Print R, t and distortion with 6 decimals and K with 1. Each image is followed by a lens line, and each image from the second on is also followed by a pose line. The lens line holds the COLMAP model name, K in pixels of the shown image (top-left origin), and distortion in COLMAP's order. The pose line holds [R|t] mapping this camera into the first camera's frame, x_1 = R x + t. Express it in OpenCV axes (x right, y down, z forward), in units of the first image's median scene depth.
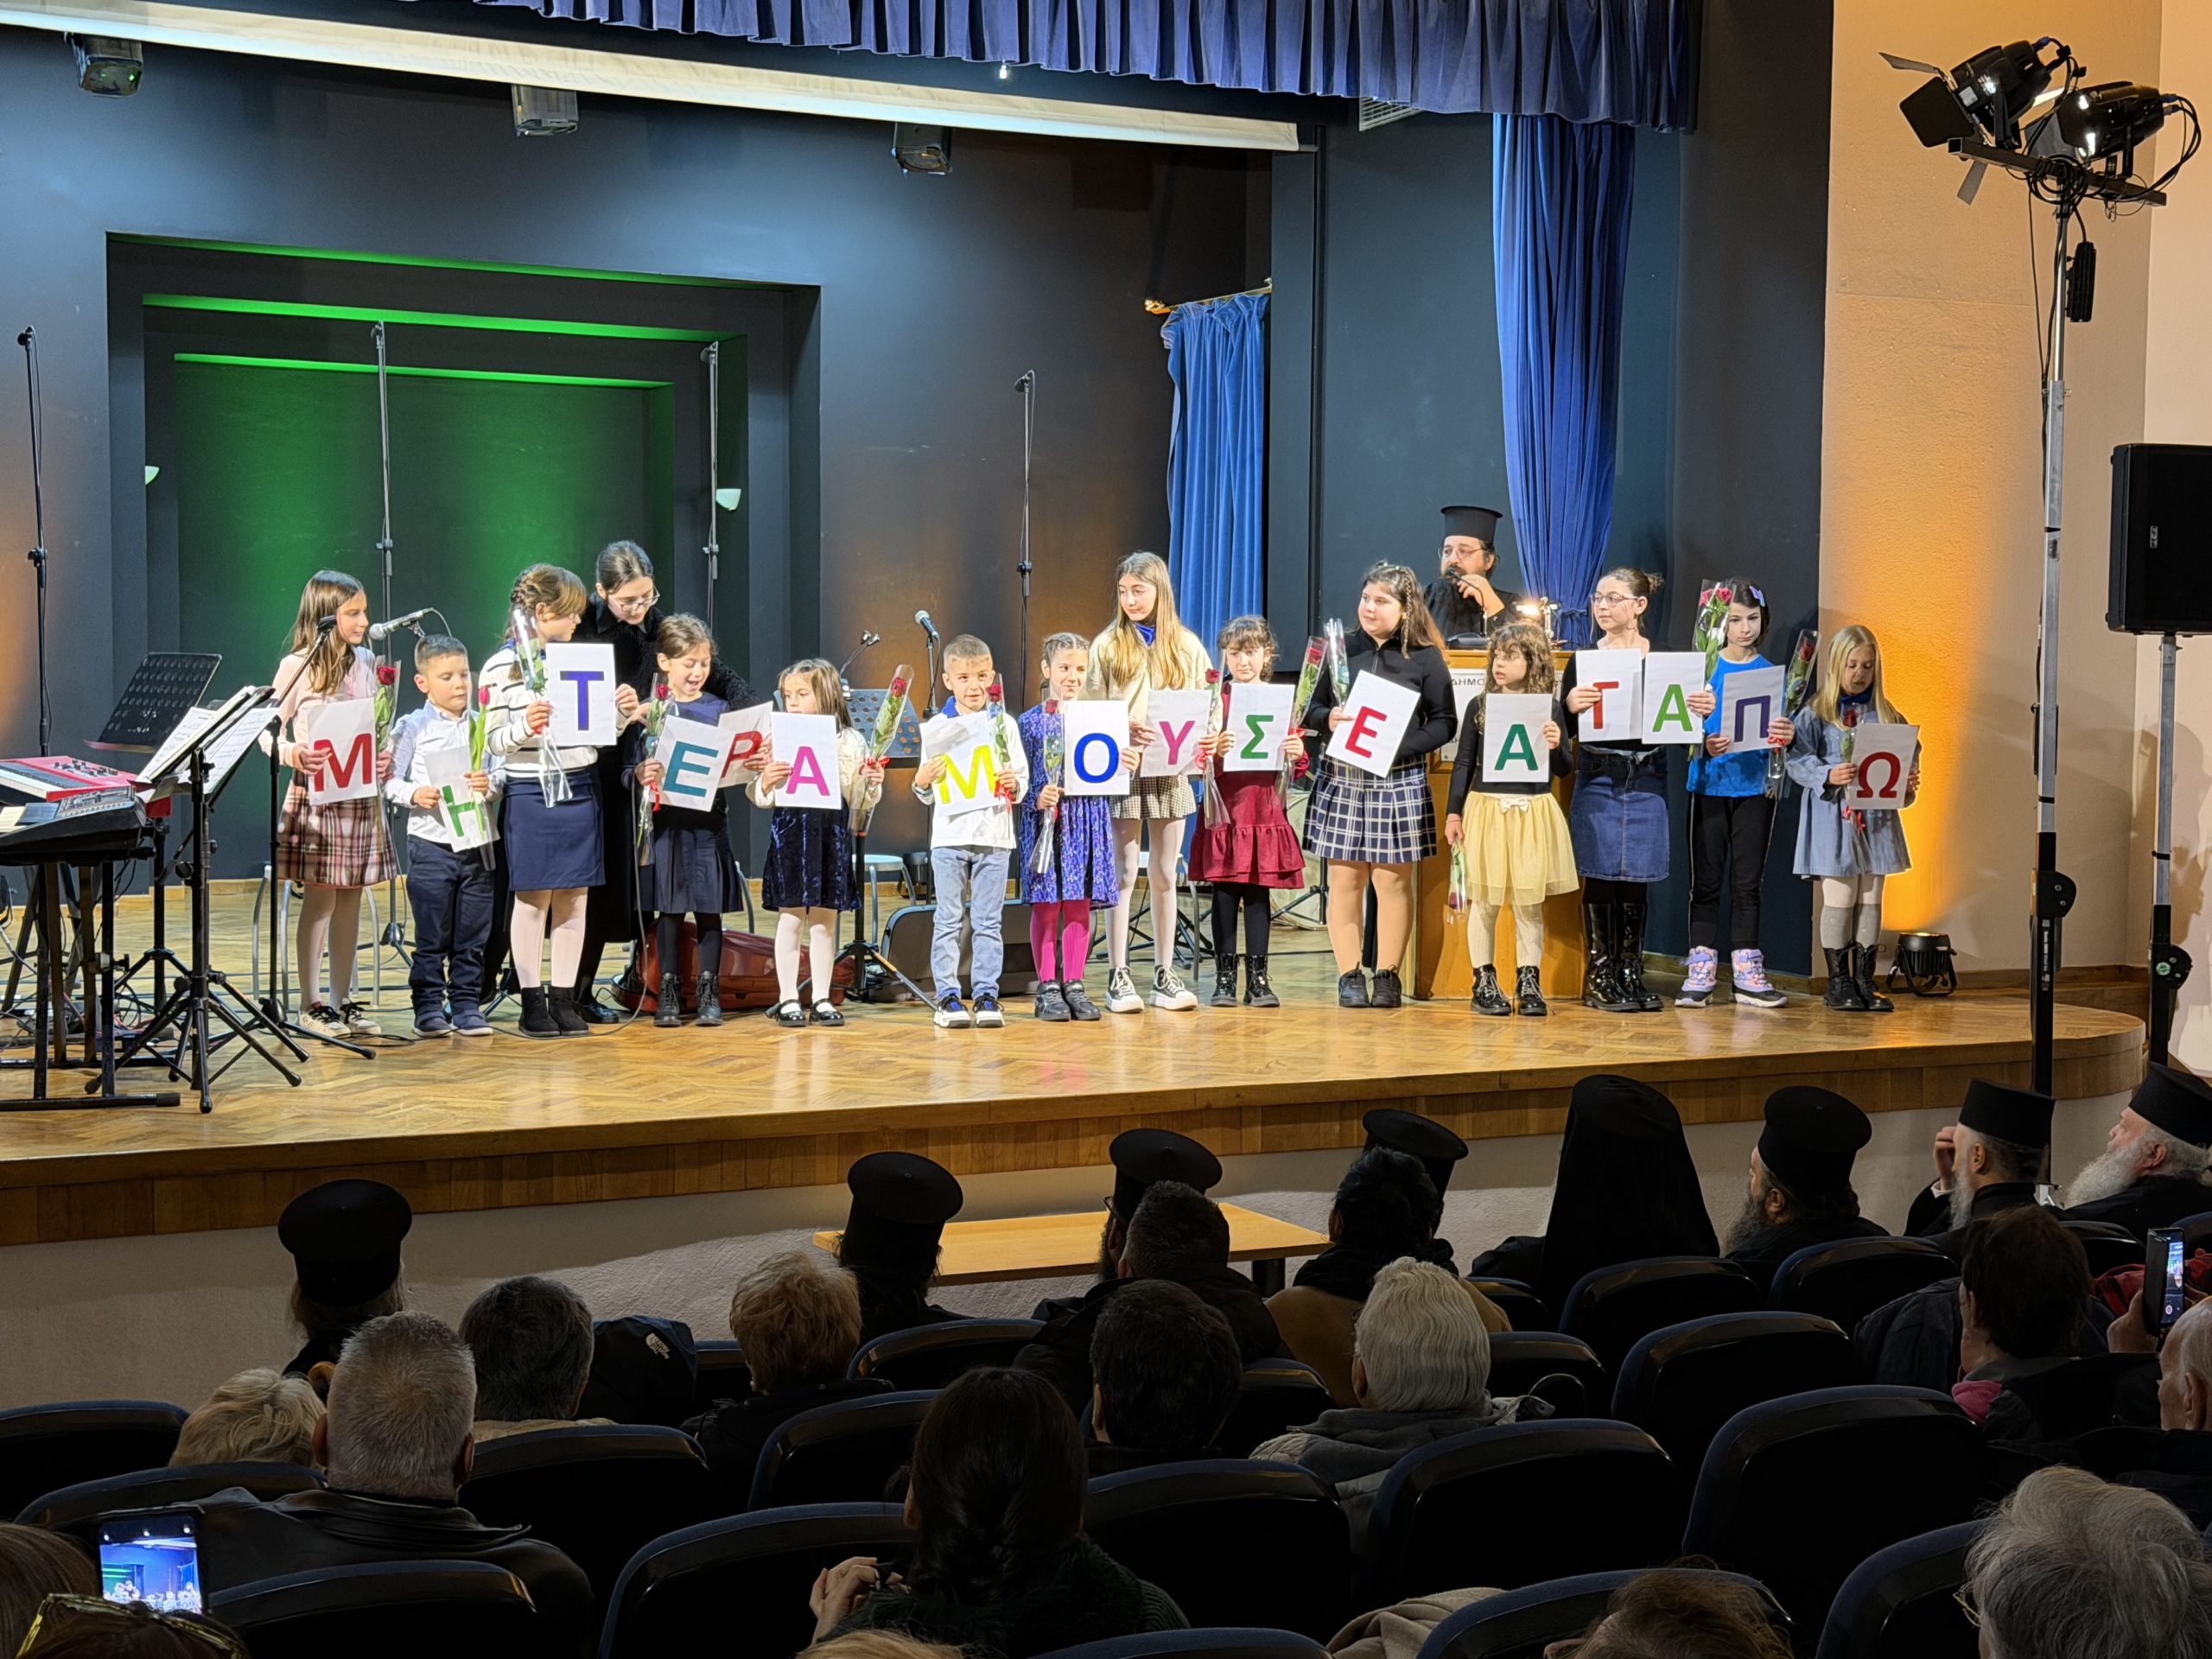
lens RADIAL K [[3160.4, 0, 1103.5], [0, 3160.4, 802.0], [0, 0, 1]] dist [0.044313, 0.047421]
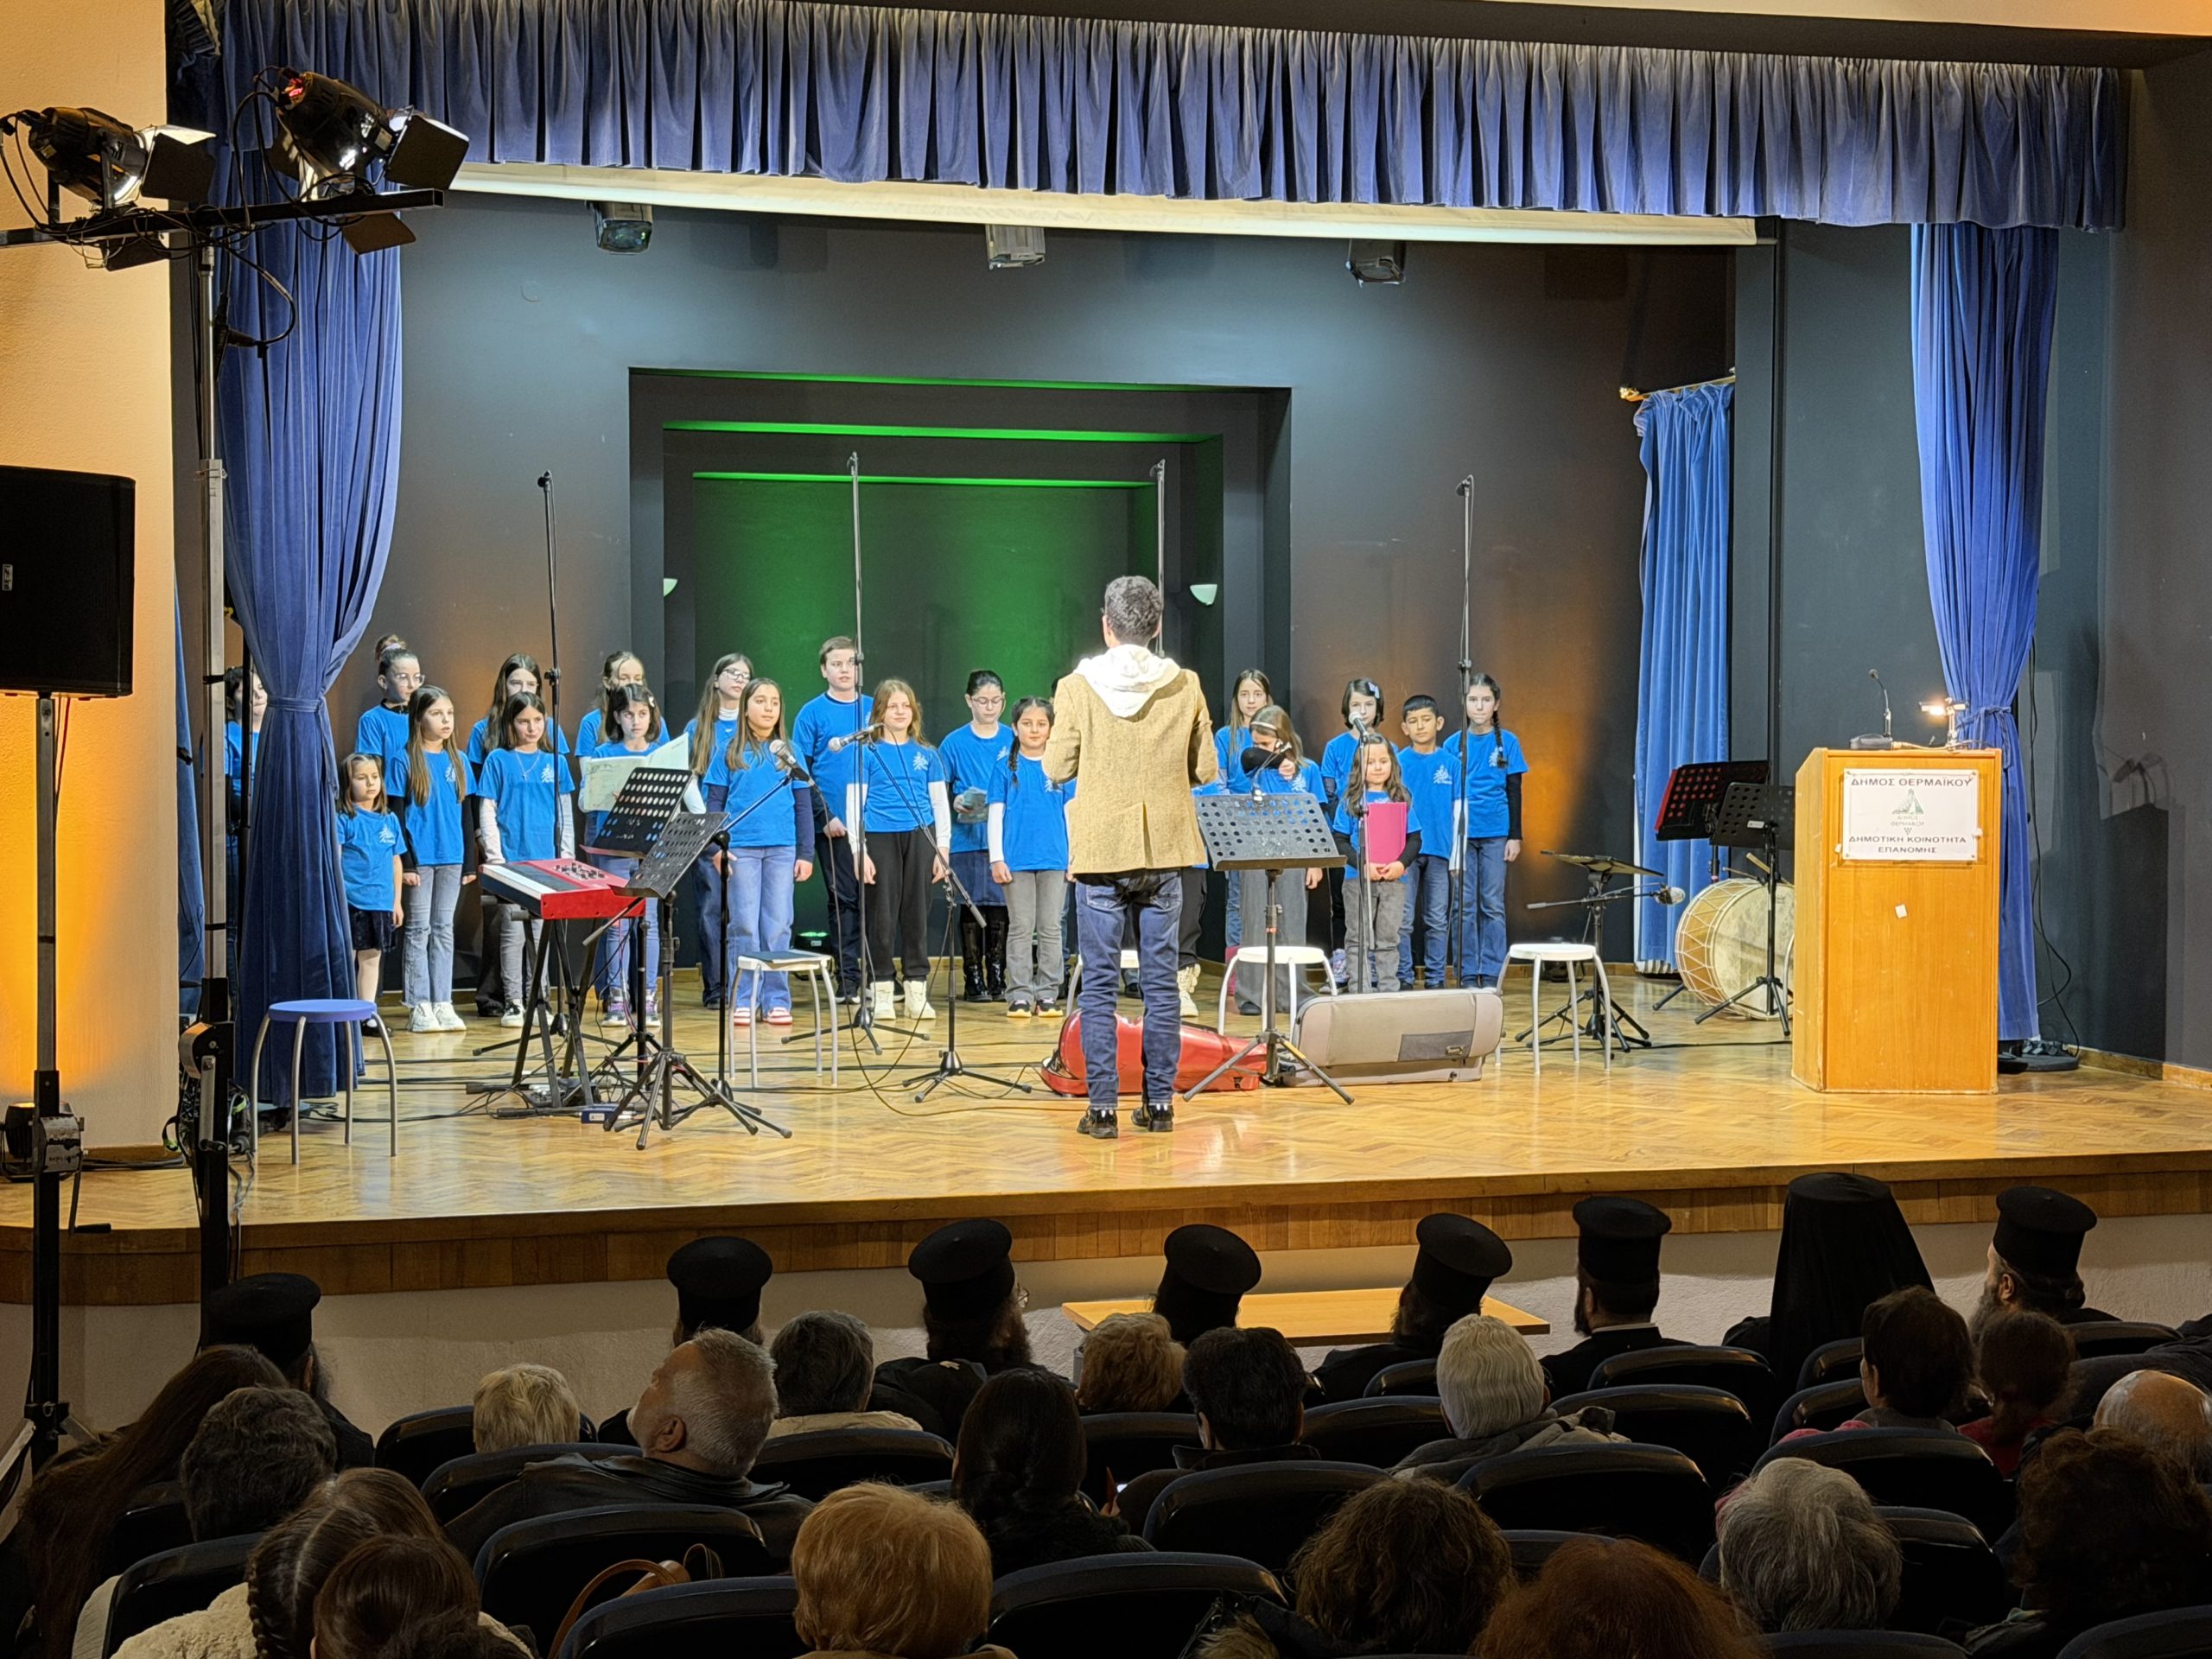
lens RADIAL K [[3479.1, 0, 1106.0], [0, 3479.1, 829.5], [0, 0, 1]] dist [0.039203, 0.043727]
pose [[0.979440, 0.000515, -0.201736, 0.098831], [-0.000937, 0.999998, -0.002000, -0.019747], [0.201734, 0.002148, 0.979438, -0.156310]]
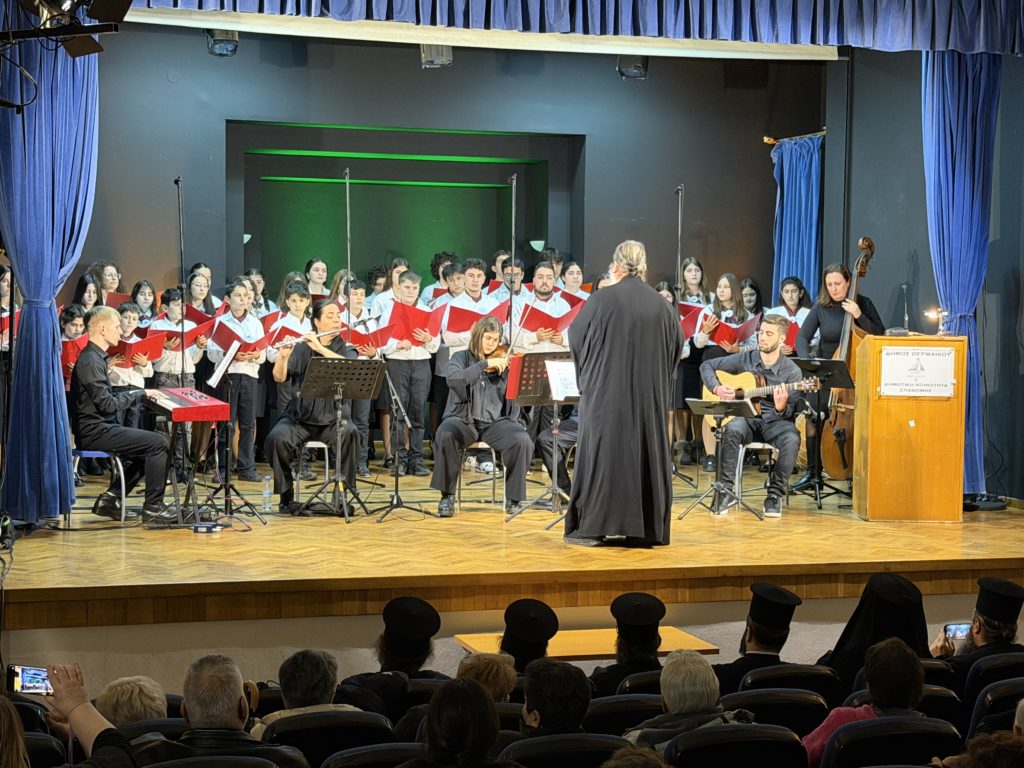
lens RADIAL K [[1861.9, 0, 512.0], [0, 1861.9, 384.0], [0, 0, 1]] dist [0.034930, 0.124875]
pose [[0.982039, 0.012744, -0.188246, 0.098069], [-0.011462, 0.999903, 0.007896, -0.025558], [0.188329, -0.005597, 0.982090, -0.138783]]
